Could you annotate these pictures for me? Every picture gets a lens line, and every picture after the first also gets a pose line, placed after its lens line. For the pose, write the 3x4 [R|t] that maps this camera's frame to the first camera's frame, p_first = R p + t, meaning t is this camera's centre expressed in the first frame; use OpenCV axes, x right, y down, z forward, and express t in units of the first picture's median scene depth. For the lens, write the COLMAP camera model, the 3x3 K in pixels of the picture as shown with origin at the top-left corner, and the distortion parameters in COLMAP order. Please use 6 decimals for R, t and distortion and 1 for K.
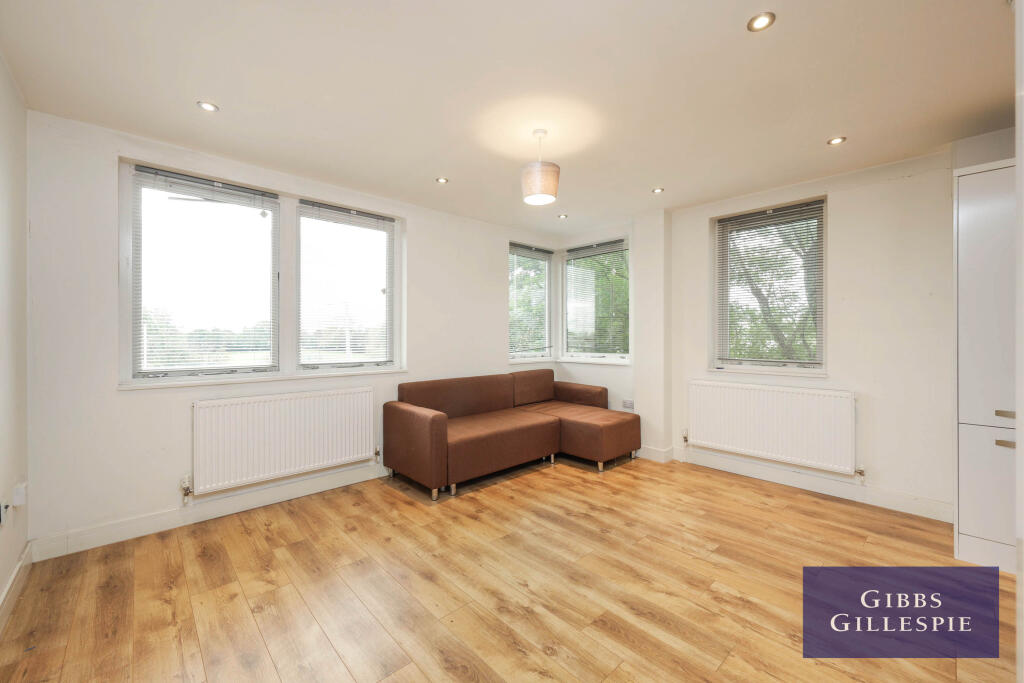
lens RADIAL K [[410.6, 0, 512.1], [0, 410.6, 333.6], [0, 0, 1]] dist [-0.002260, 0.000297]
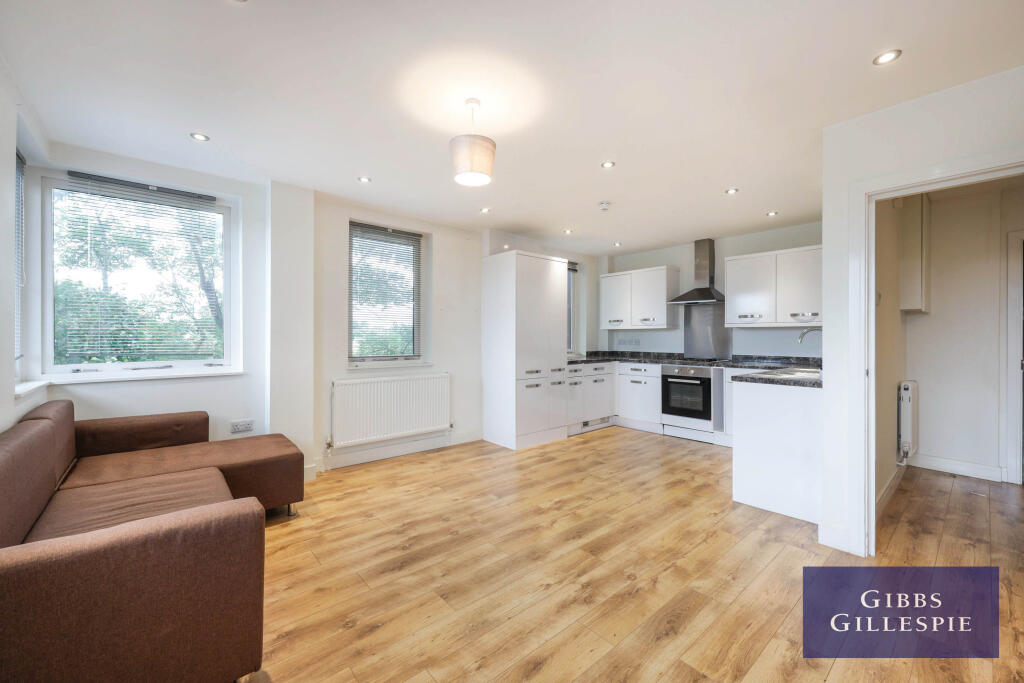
lens RADIAL K [[410.6, 0, 516.9], [0, 410.6, 335.3], [0, 0, 1]] dist [-0.002260, 0.000297]
pose [[0.027438, 0.002665, 0.999620, -0.746704], [-0.007498, 0.999969, -0.002460, 0.008523], [-0.999595, -0.007428, 0.027457, 0.816456]]
